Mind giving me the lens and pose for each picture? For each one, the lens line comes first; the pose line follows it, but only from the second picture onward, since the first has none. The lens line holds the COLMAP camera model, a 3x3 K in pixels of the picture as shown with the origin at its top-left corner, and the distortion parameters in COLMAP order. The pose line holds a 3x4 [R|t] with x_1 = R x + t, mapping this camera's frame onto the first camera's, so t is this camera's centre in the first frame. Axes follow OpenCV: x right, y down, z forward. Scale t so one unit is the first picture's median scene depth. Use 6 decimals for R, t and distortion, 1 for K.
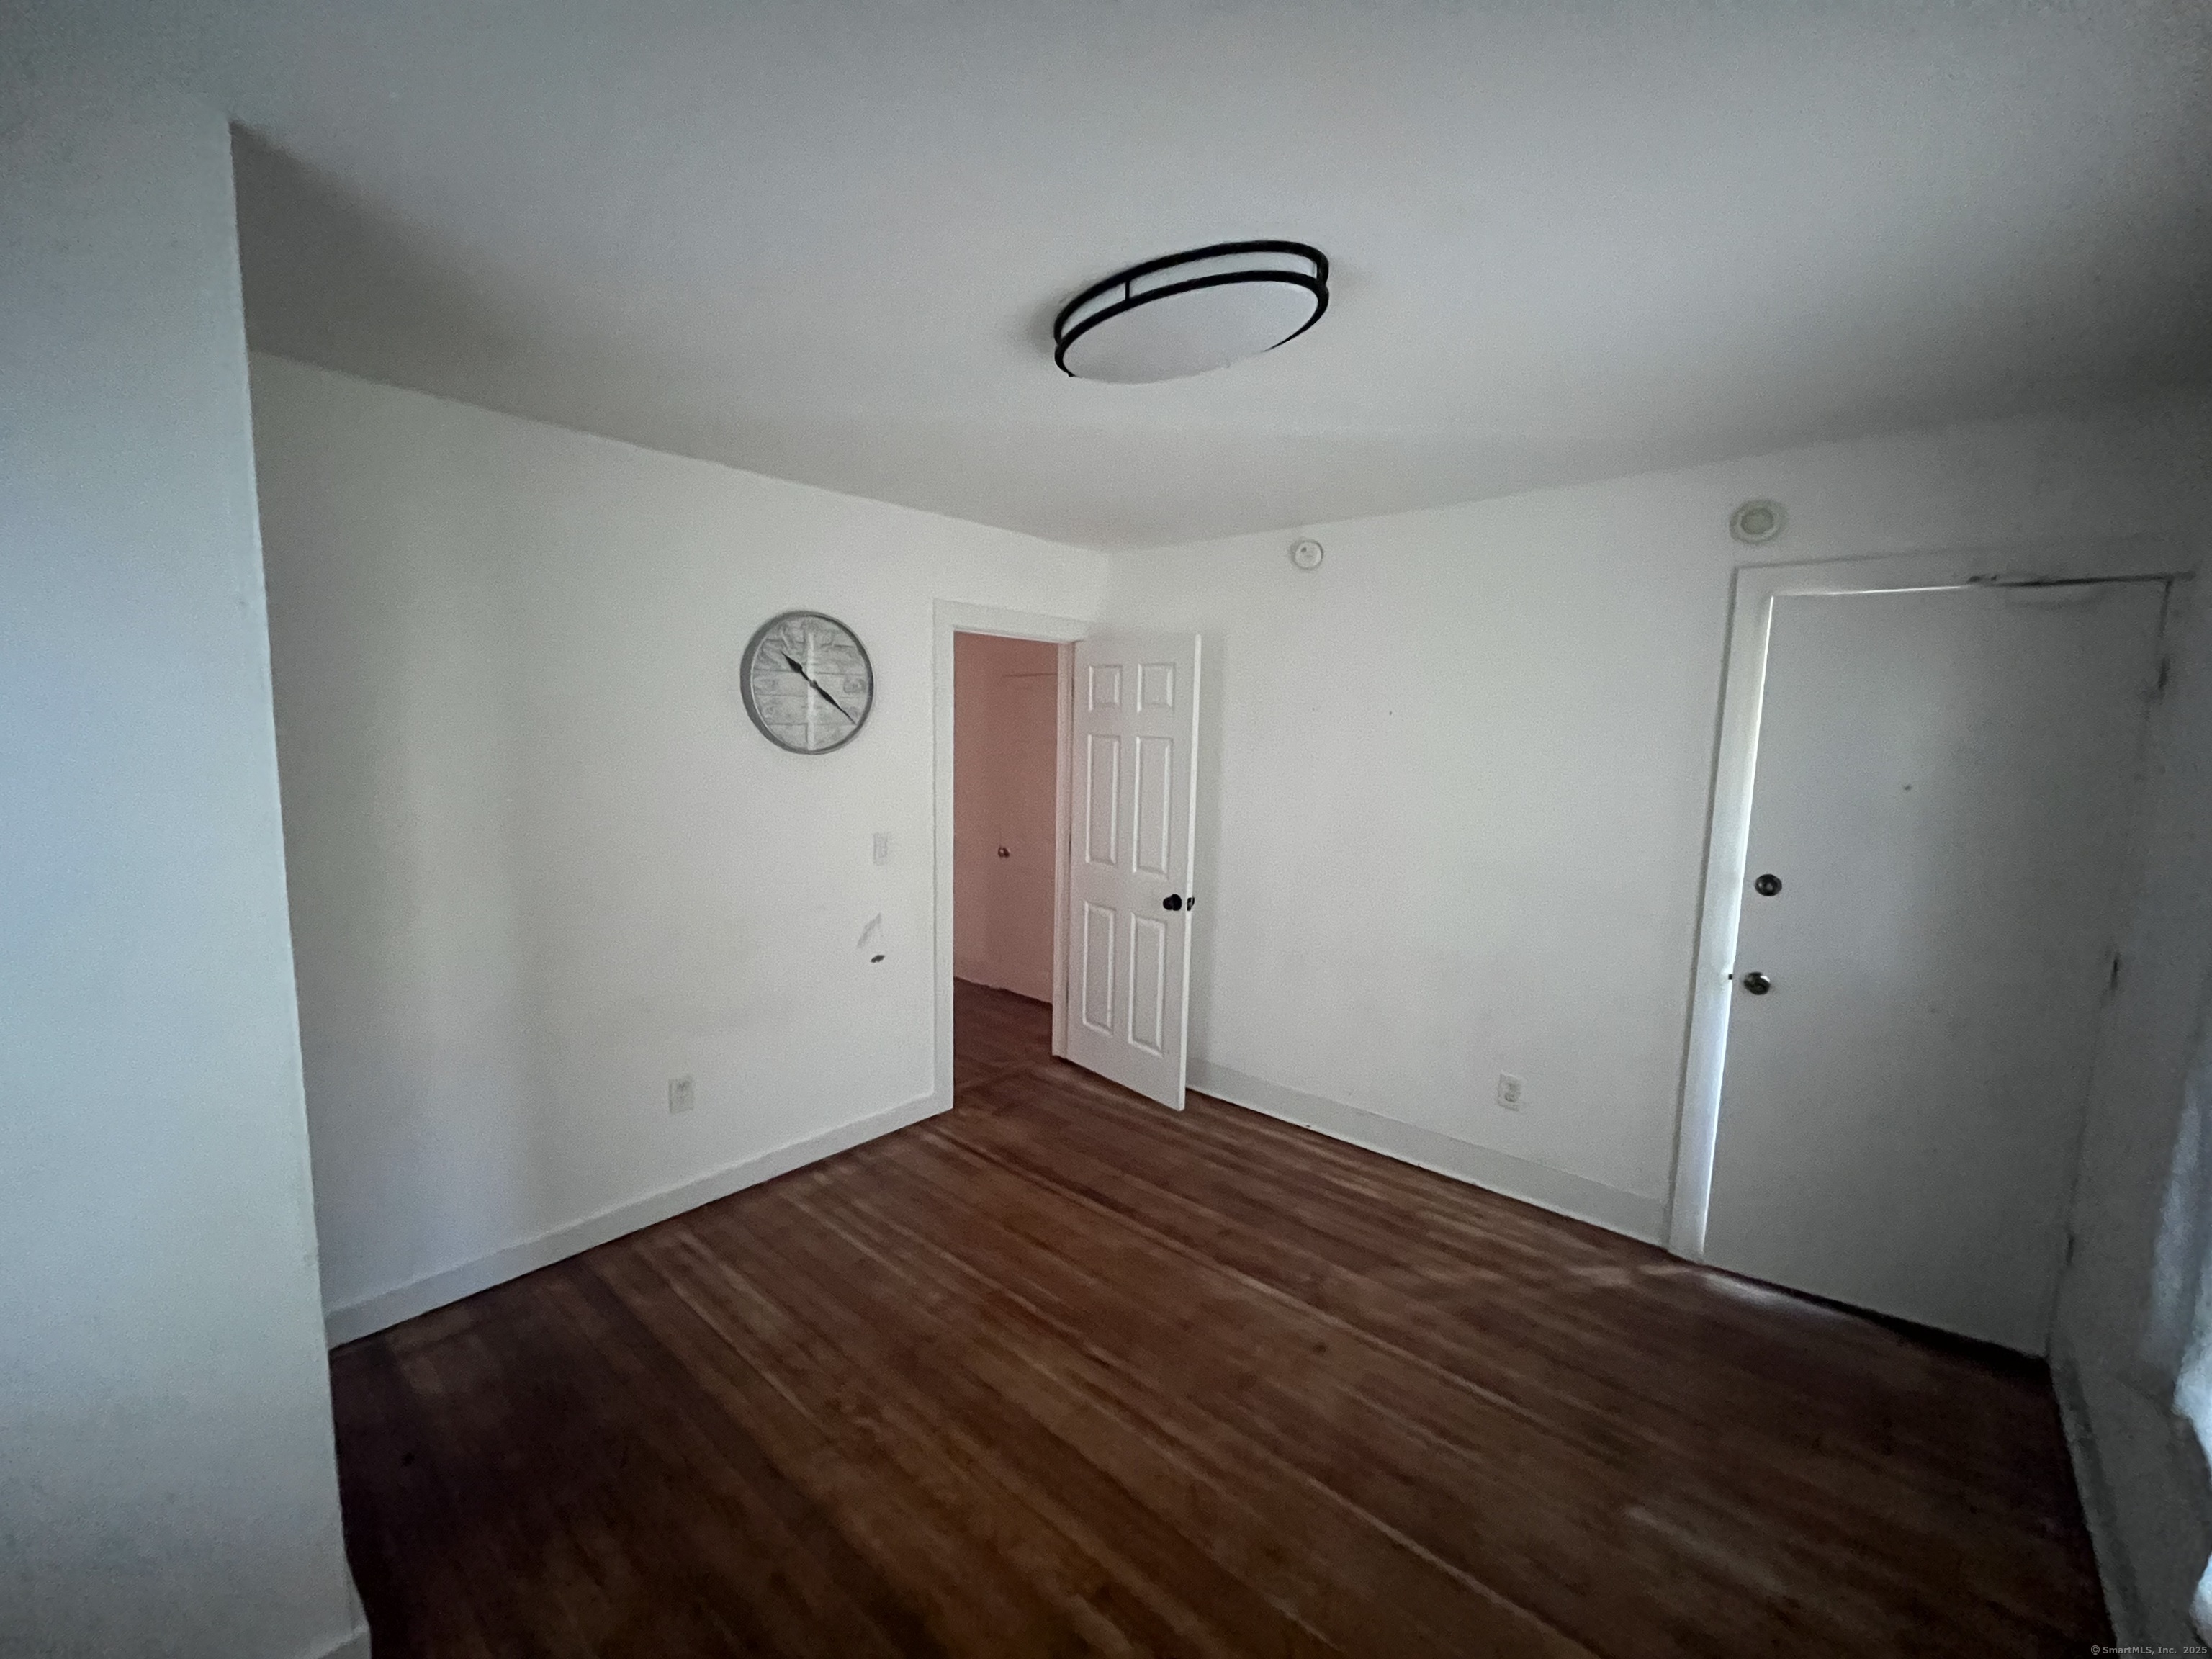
lens RADIAL K [[901.1, 0, 1106.0], [0, 901.1, 829.5], [0, 0, 1]] dist [0.001780, -0.000070]
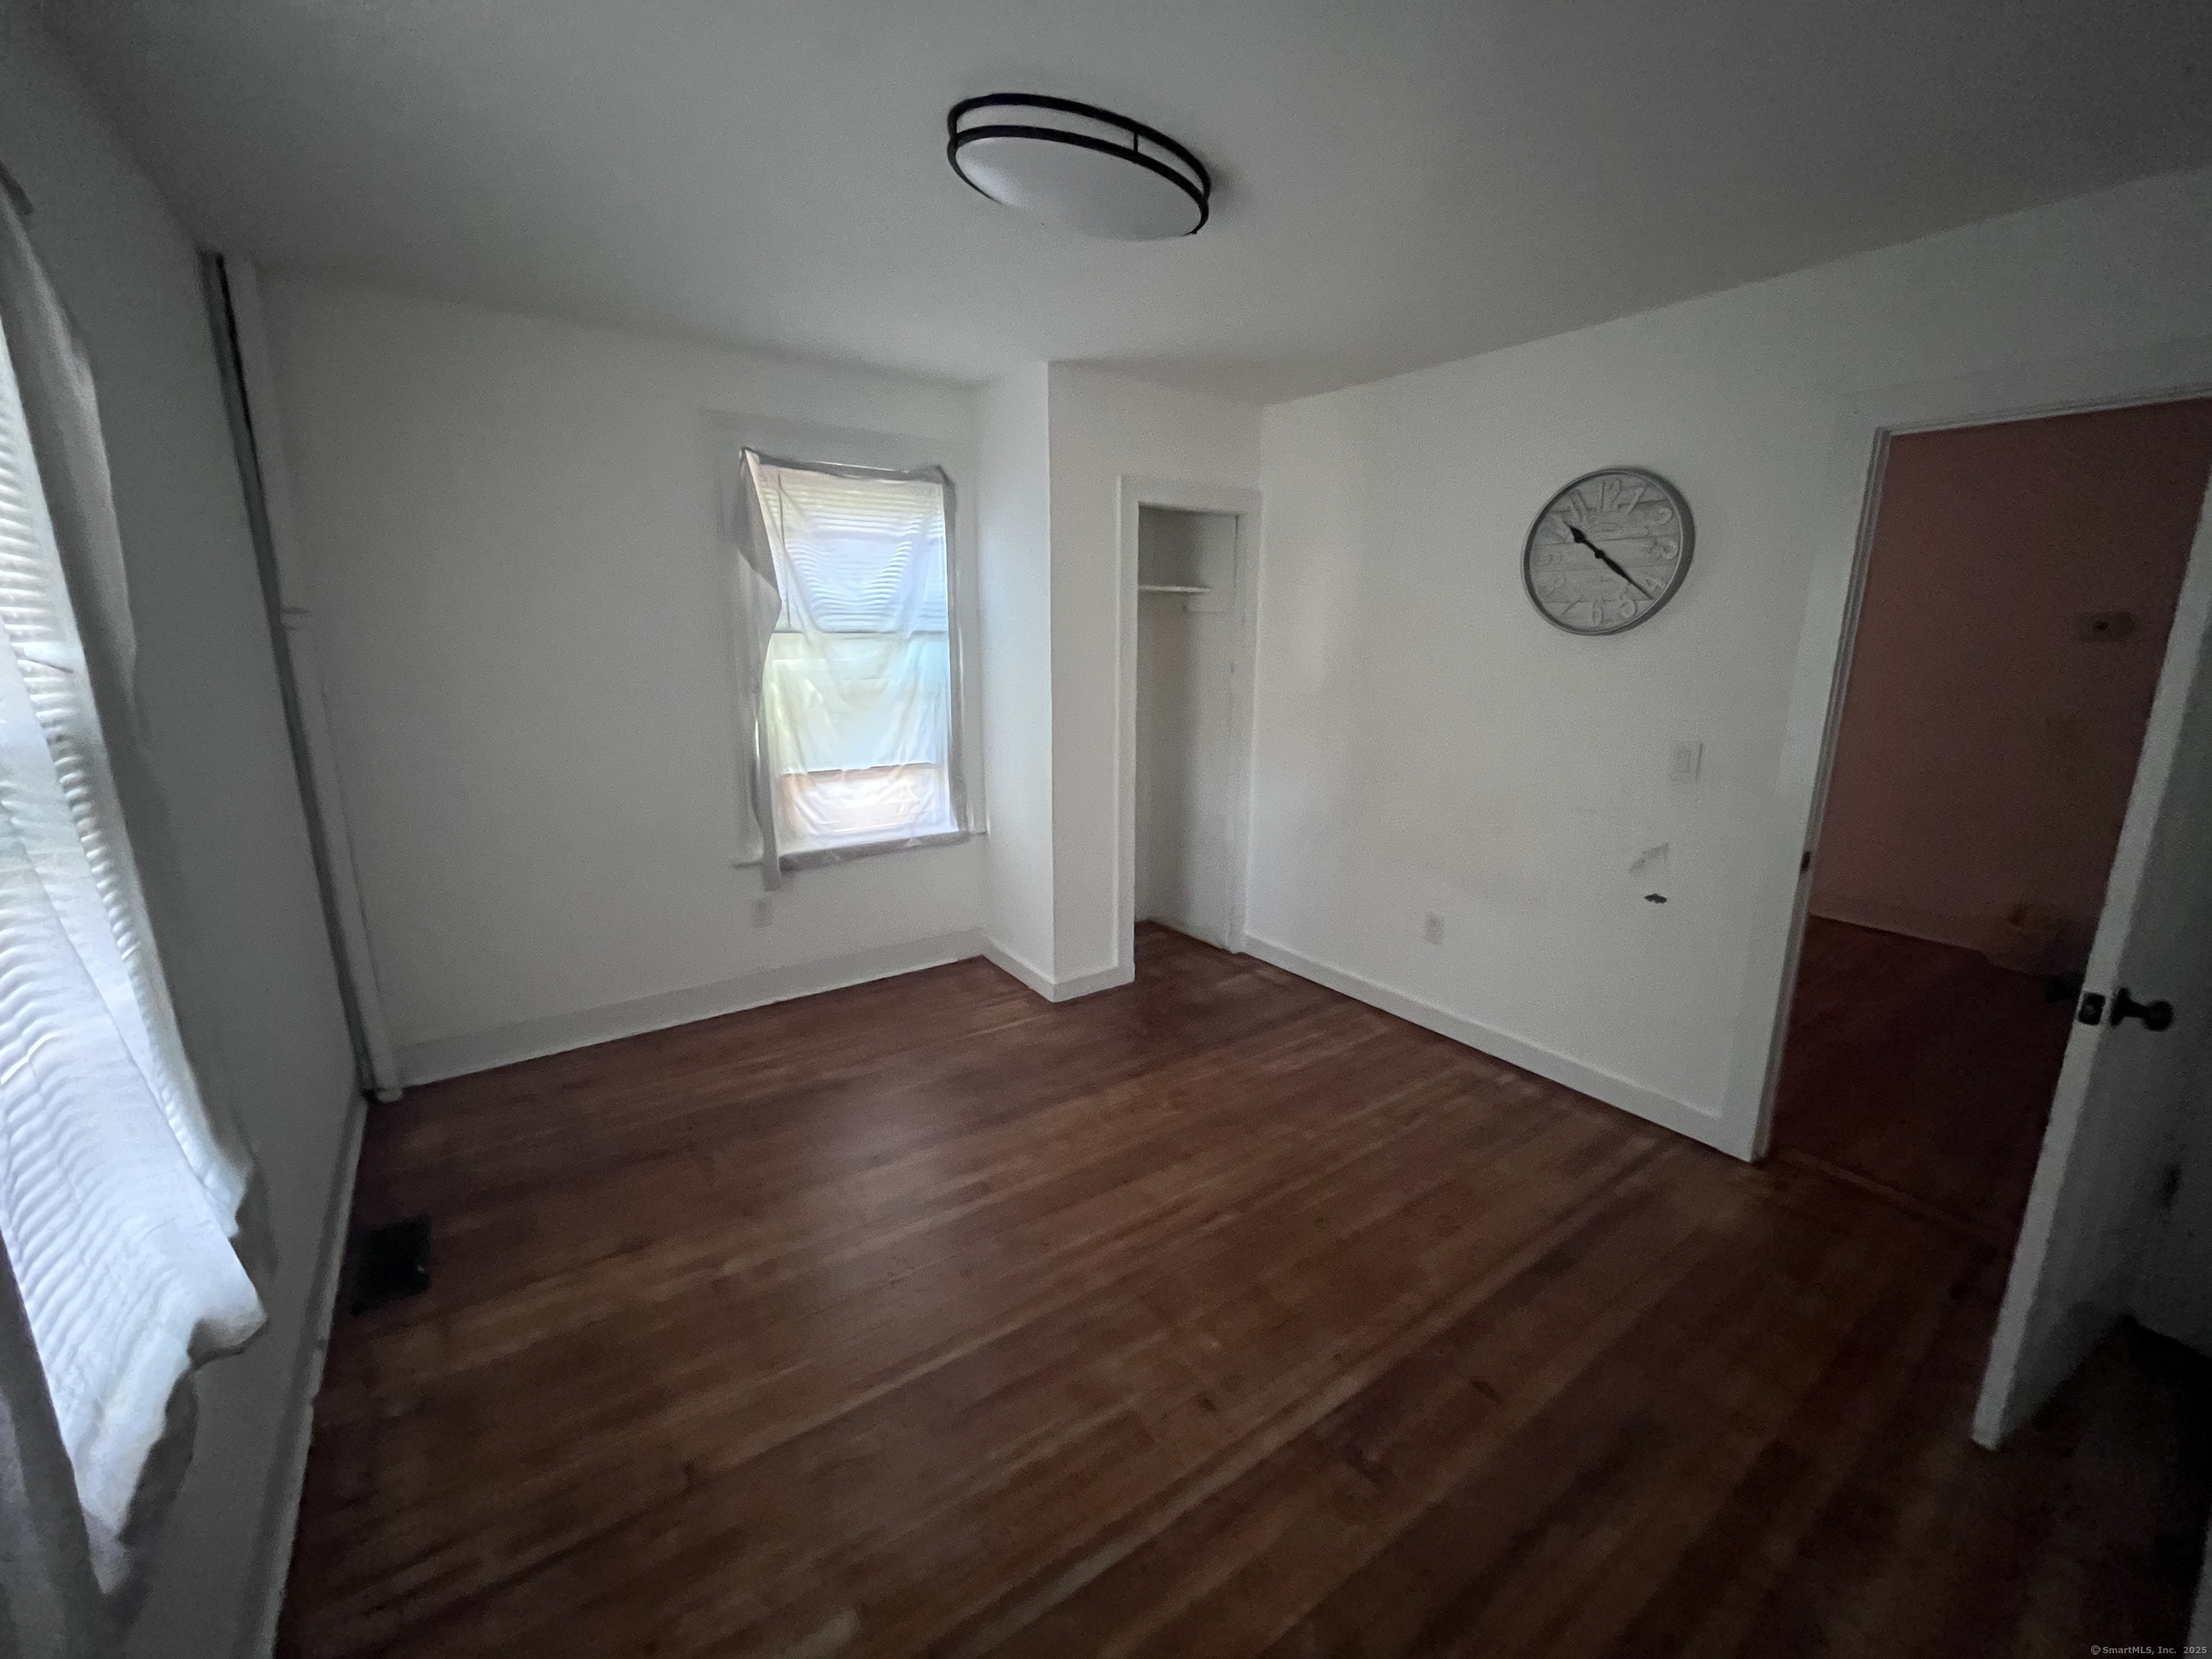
lens RADIAL K [[901.1, 0, 1106.0], [0, 901.1, 829.5], [0, 0, 1]] dist [0.001780, -0.000070]
pose [[-0.221928, 0.193019, -0.955768, 0.687057], [-0.126588, 0.966212, 0.224522, -0.038591], [0.966811, 0.170816, -0.189995, 0.757940]]
